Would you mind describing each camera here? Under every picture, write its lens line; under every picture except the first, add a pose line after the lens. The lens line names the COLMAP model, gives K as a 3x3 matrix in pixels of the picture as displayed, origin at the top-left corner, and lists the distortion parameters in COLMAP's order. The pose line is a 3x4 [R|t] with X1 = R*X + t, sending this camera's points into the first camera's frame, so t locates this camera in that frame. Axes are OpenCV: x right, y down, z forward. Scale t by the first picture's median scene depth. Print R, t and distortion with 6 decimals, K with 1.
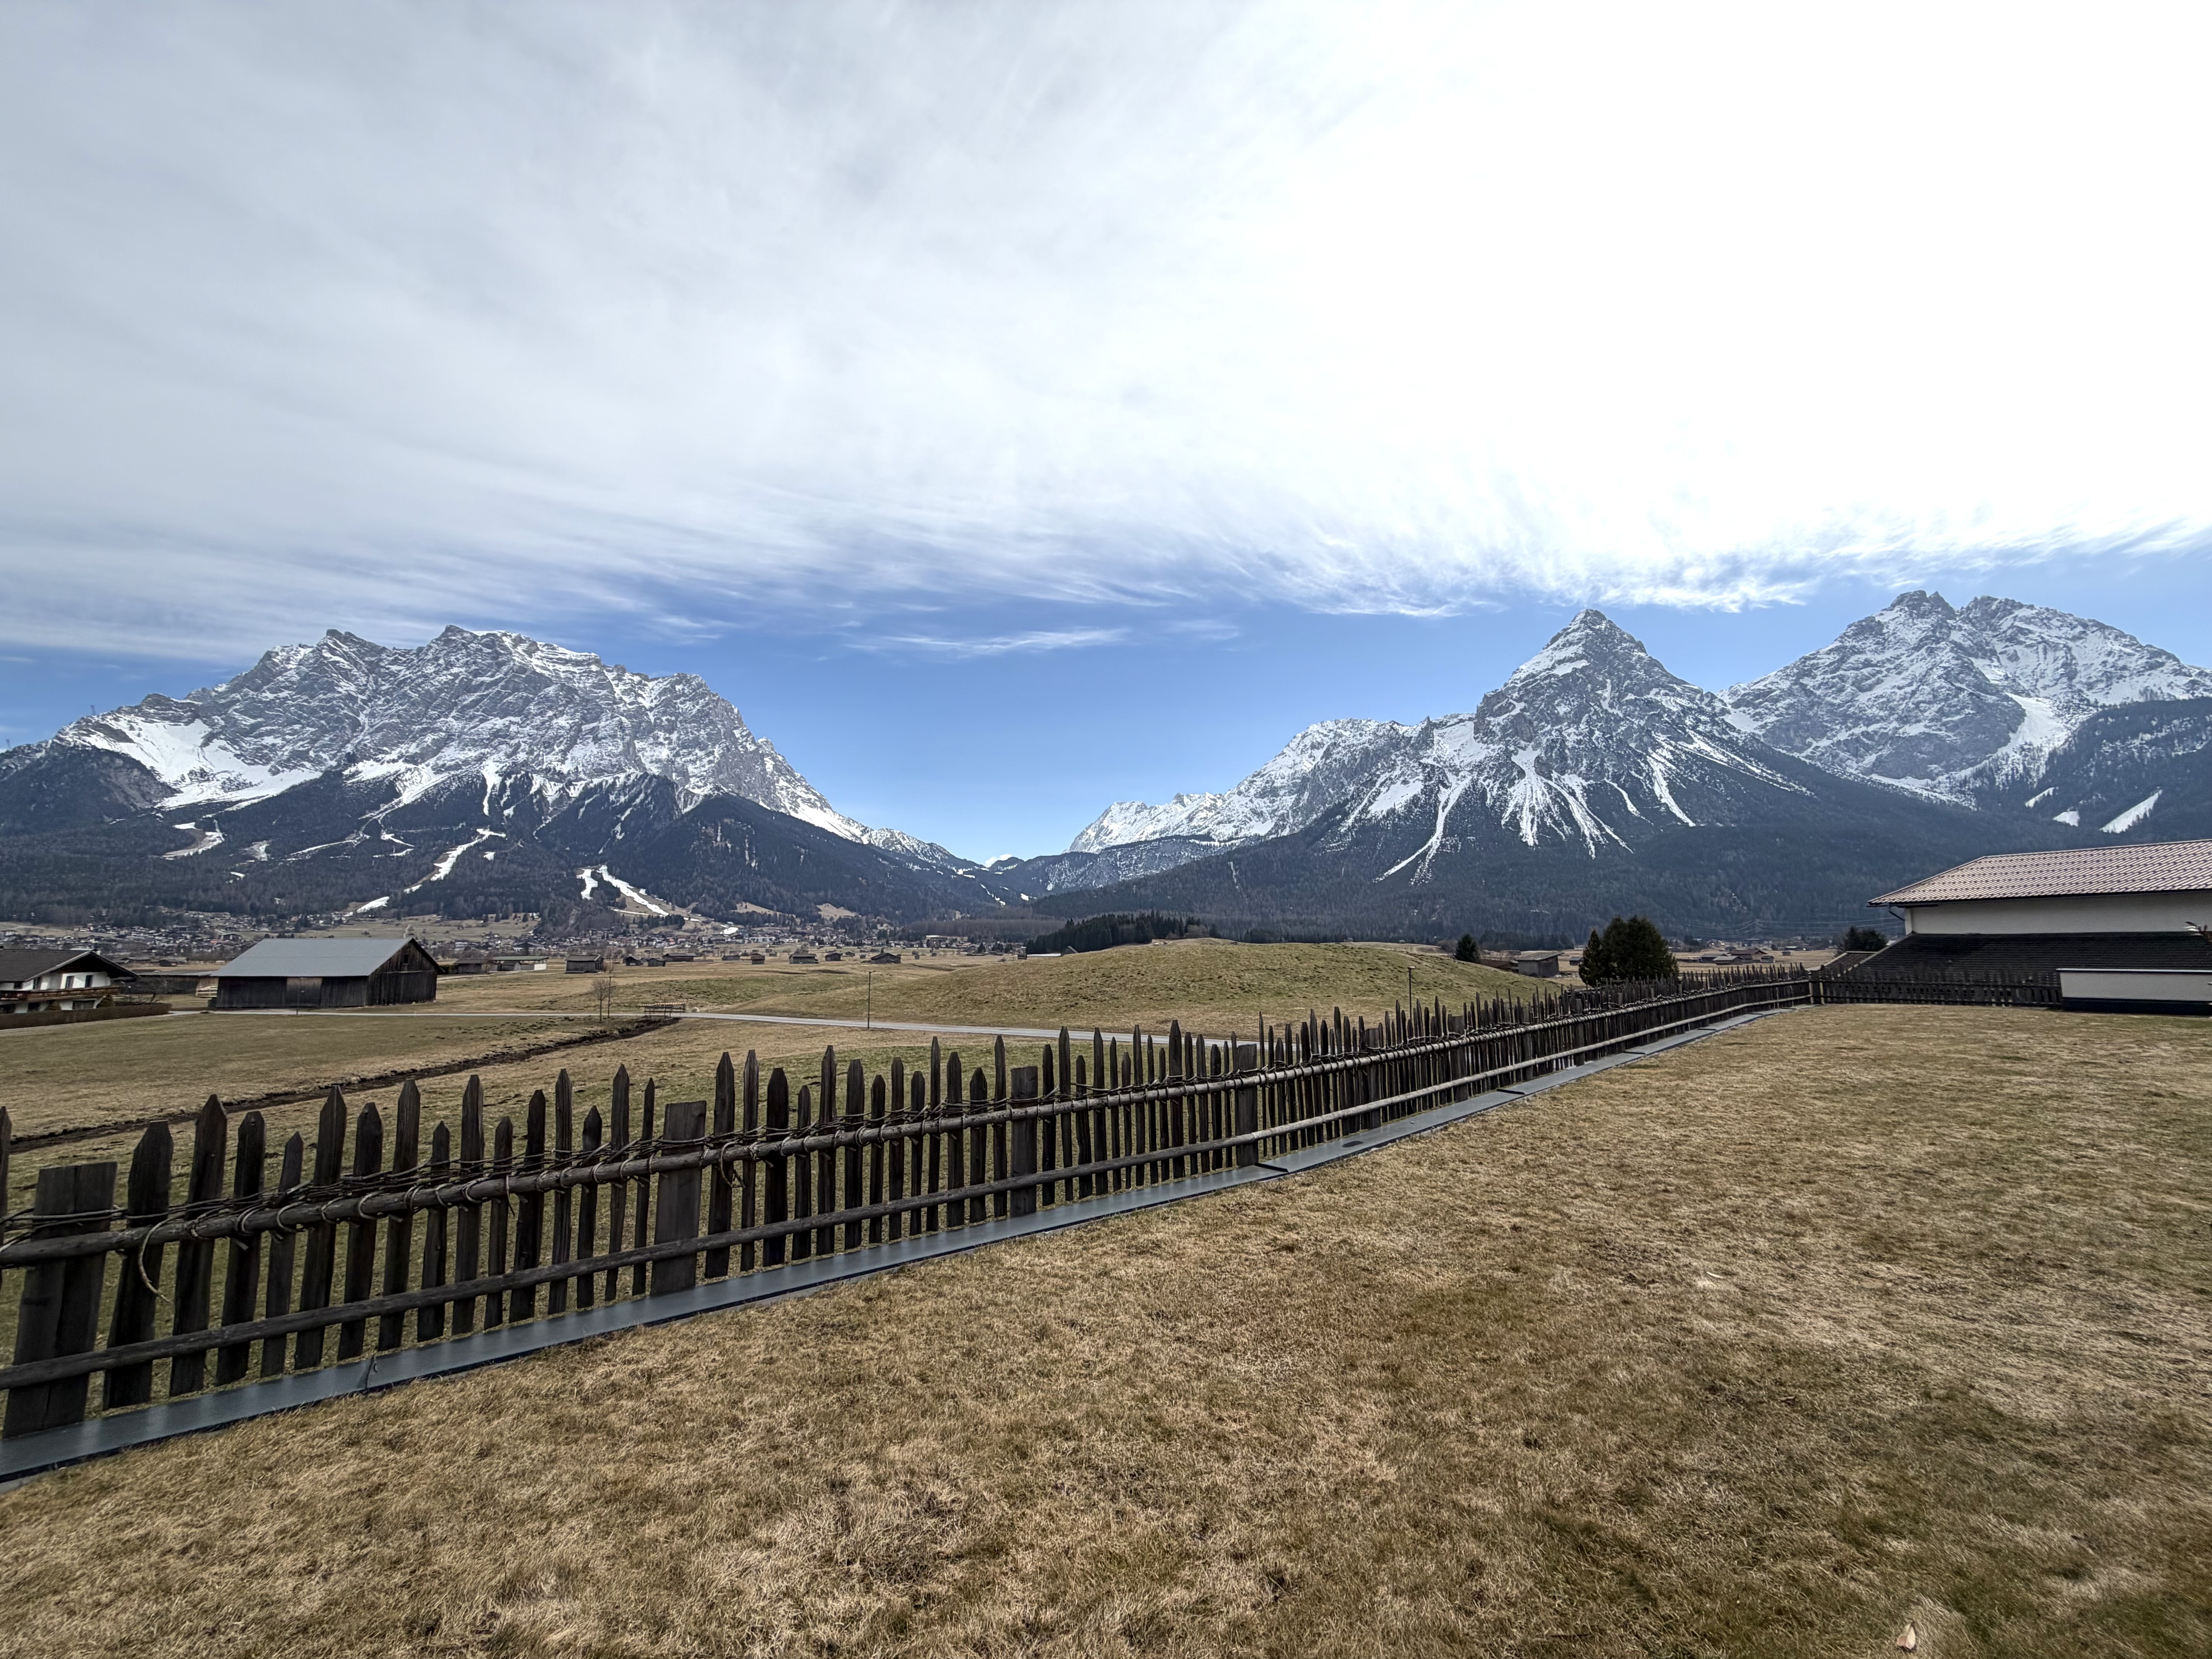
lens RADIAL K [[879.0, 0, 1103.8], [0, 879.0, 834.0], [0, 0, 1]] dist [-0.000198, 0.000254]
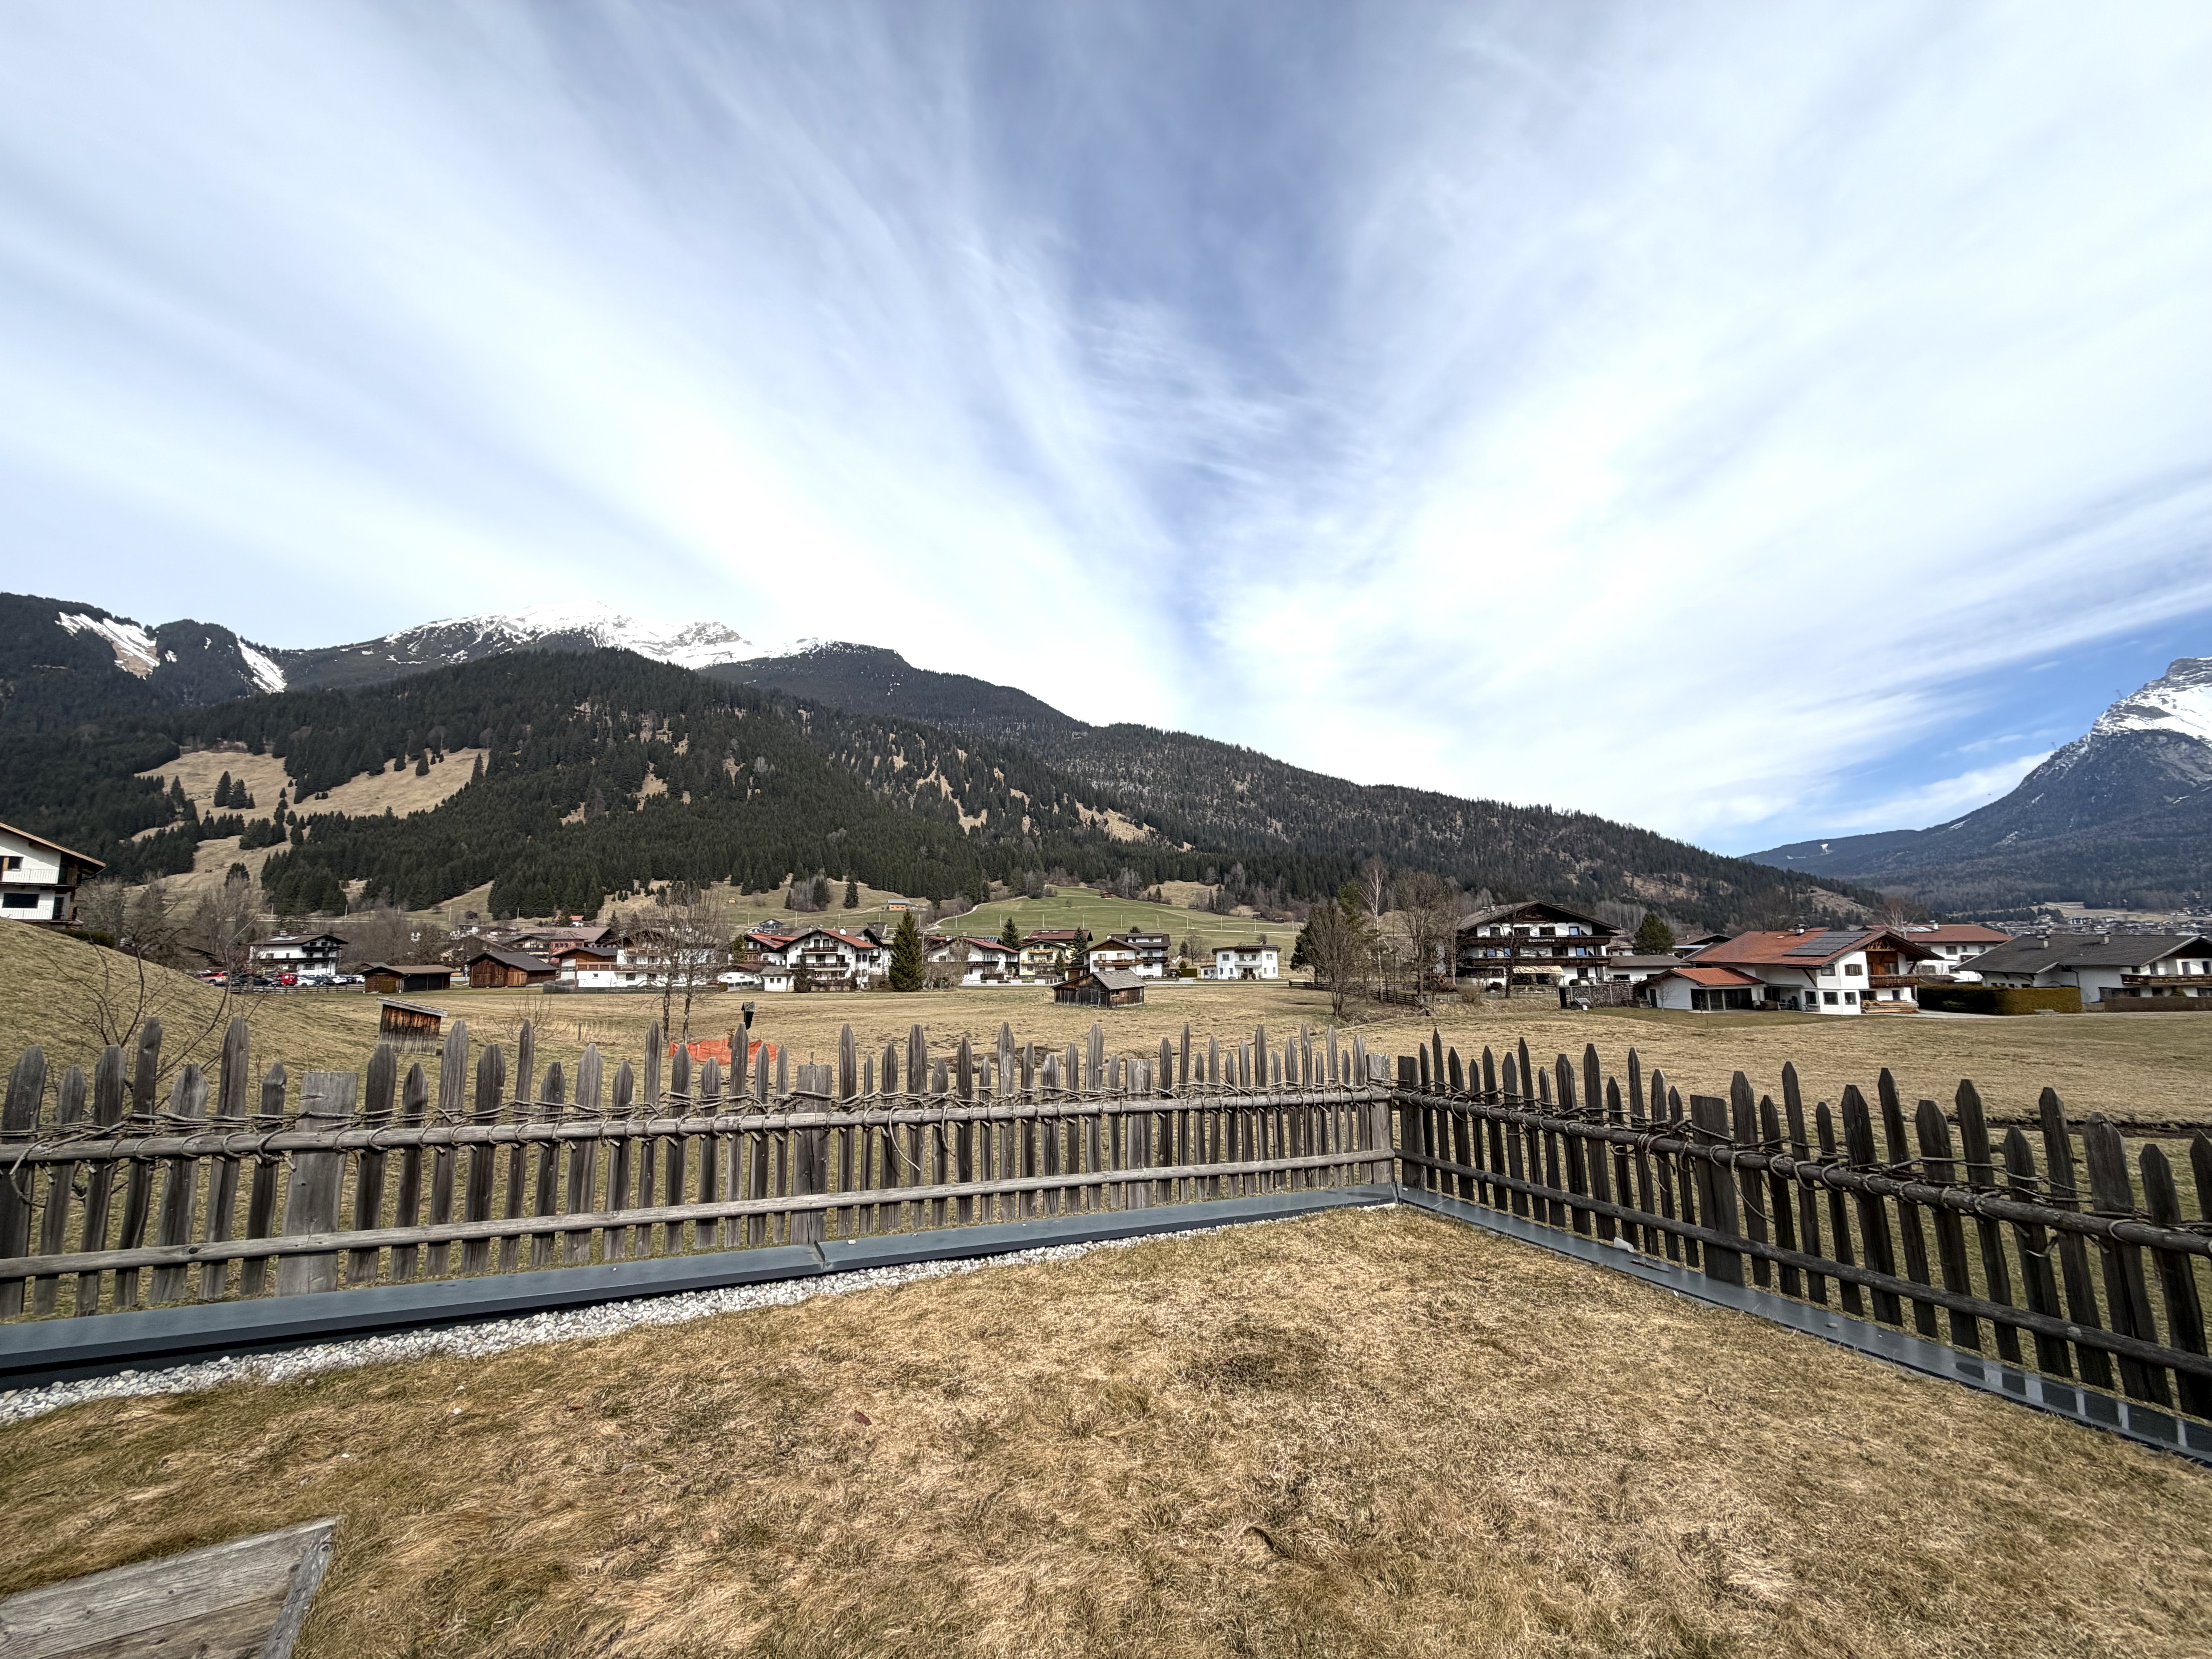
lens RADIAL K [[879.0, 0, 1103.8], [0, 879.0, 834.0], [0, 0, 1]] dist [-0.000198, 0.000254]
pose [[-0.169565, -0.122879, -0.977828, -0.035836], [0.139078, 0.979283, -0.147180, -0.008147], [0.975656, -0.160951, -0.148963, -0.027069]]
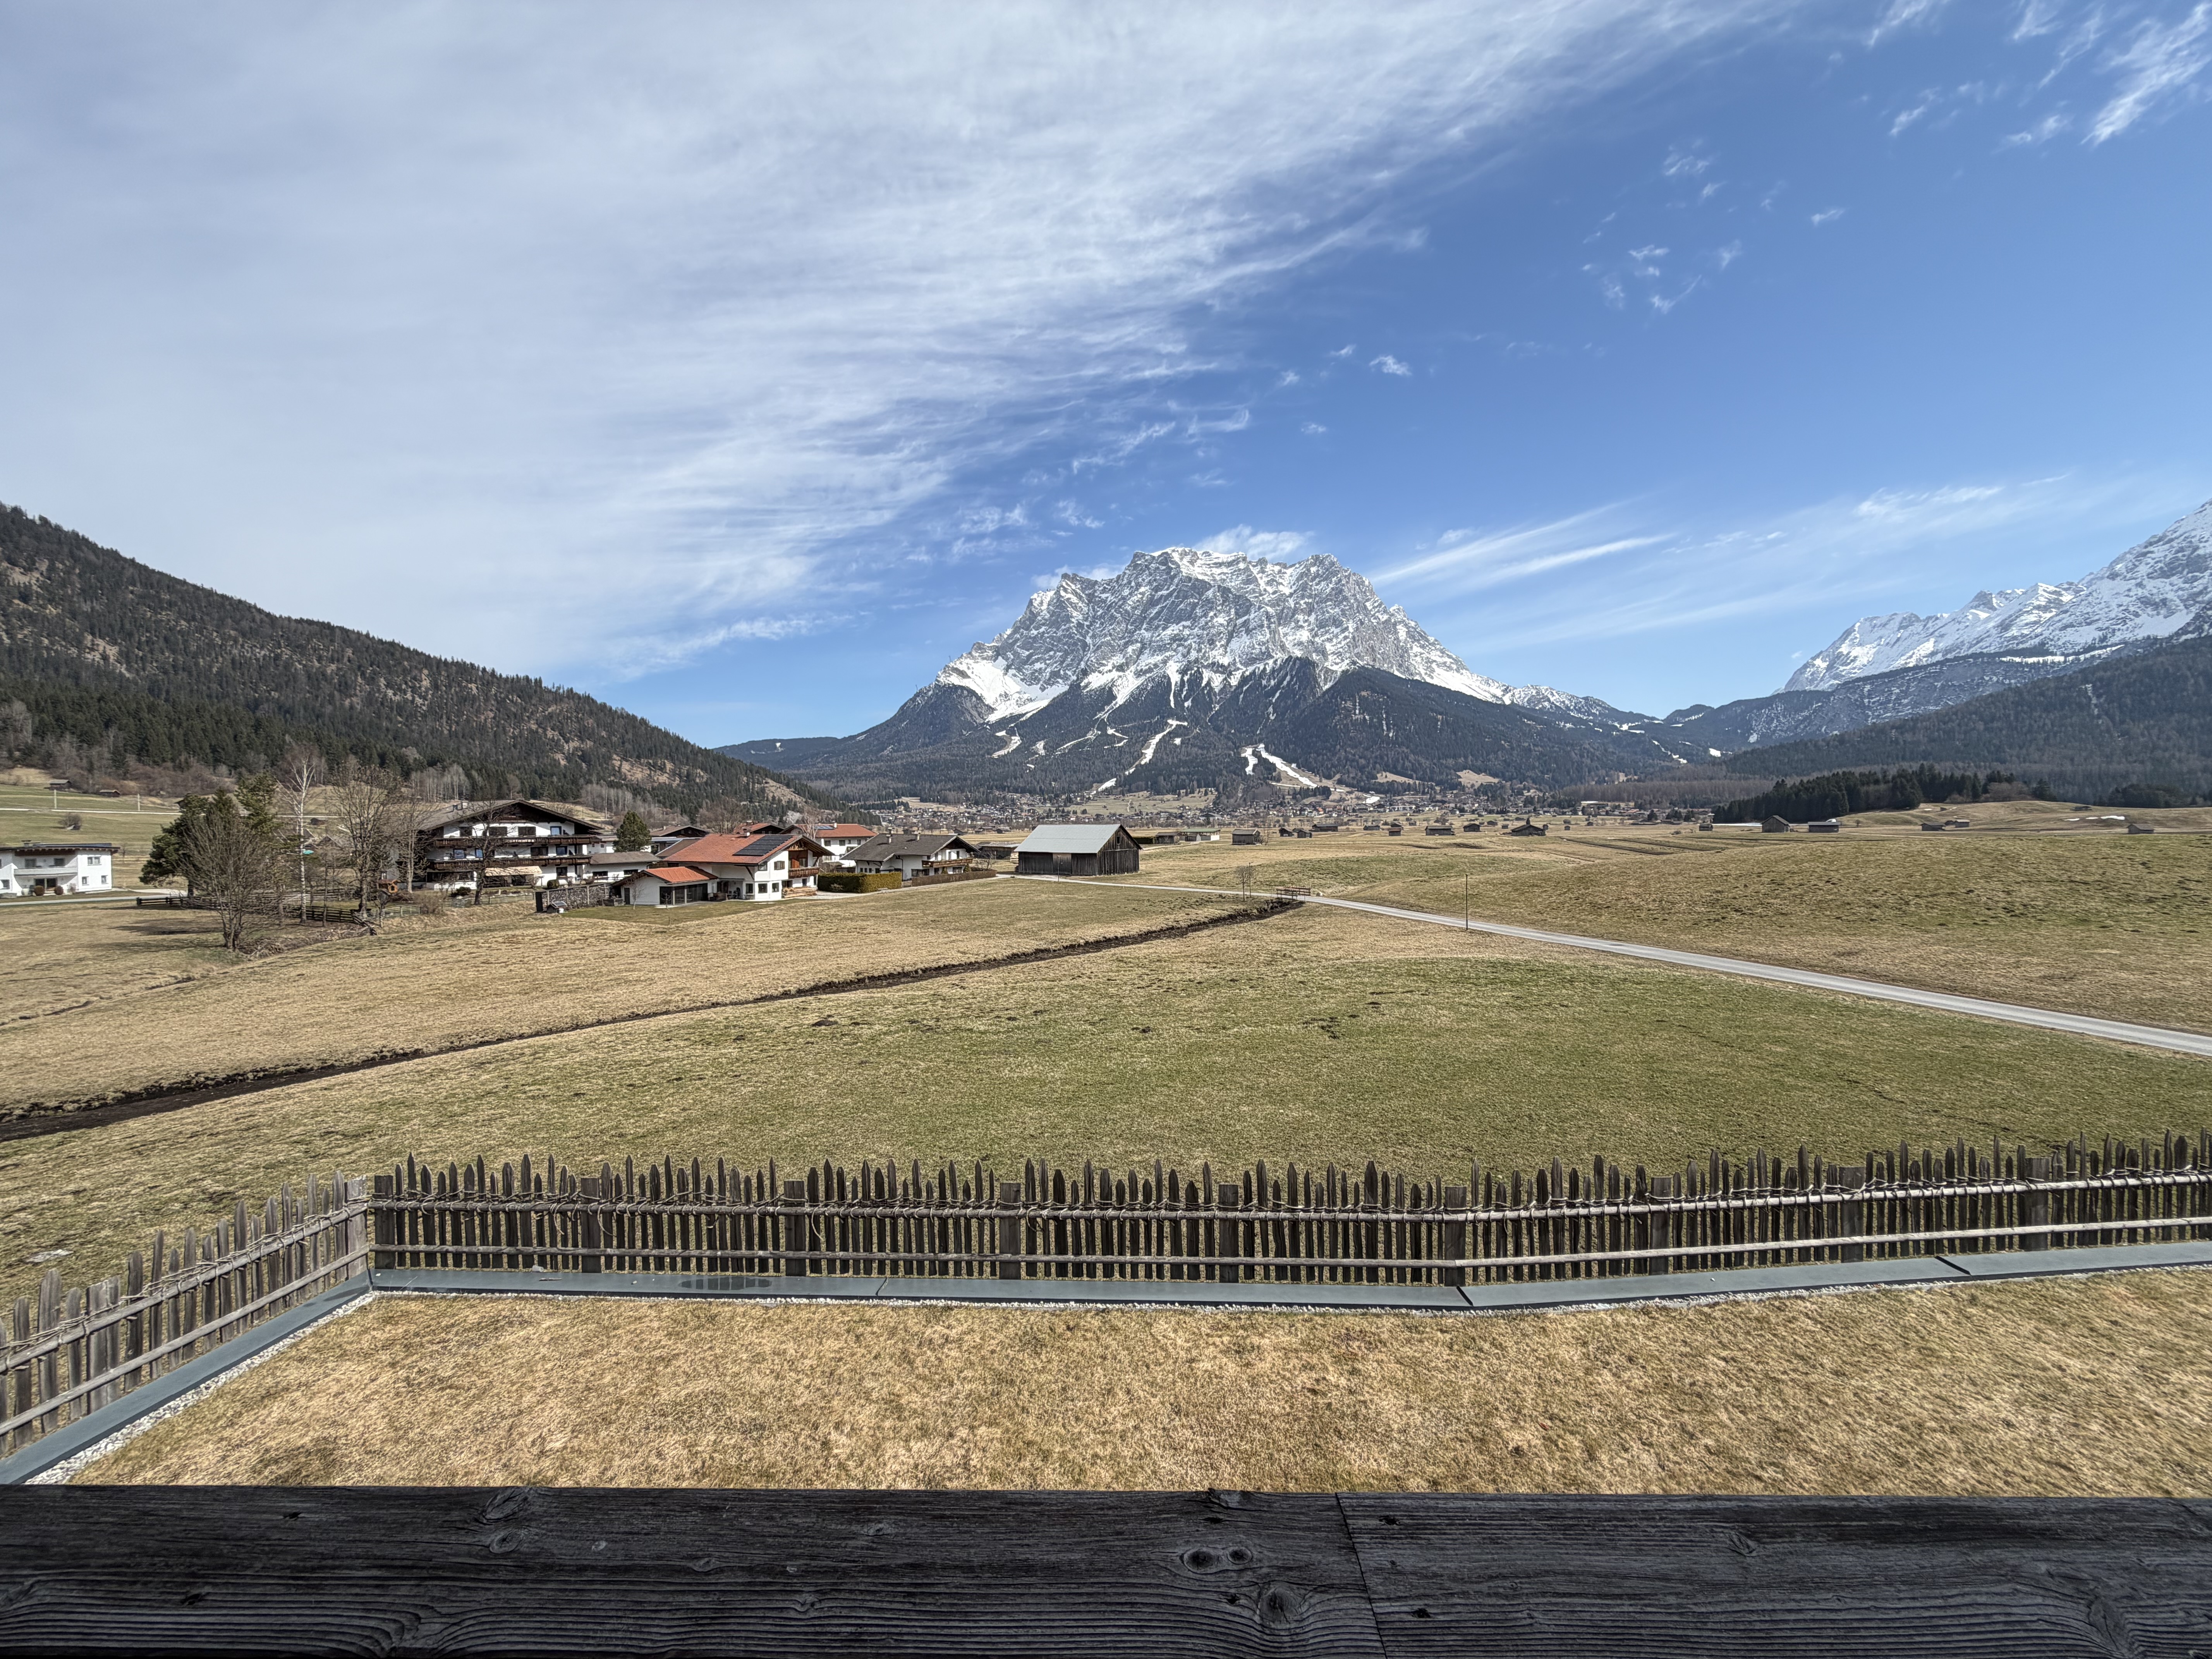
lens RADIAL K [[879.0, 0, 1103.8], [0, 879.0, 834.0], [0, 0, 1]] dist [-0.000198, 0.000254]
pose [[0.766742, 0.007523, -0.641912, 0.822950], [0.088712, 0.989096, 0.117555, -0.594993], [0.635797, -0.147079, 0.757714, -0.154972]]
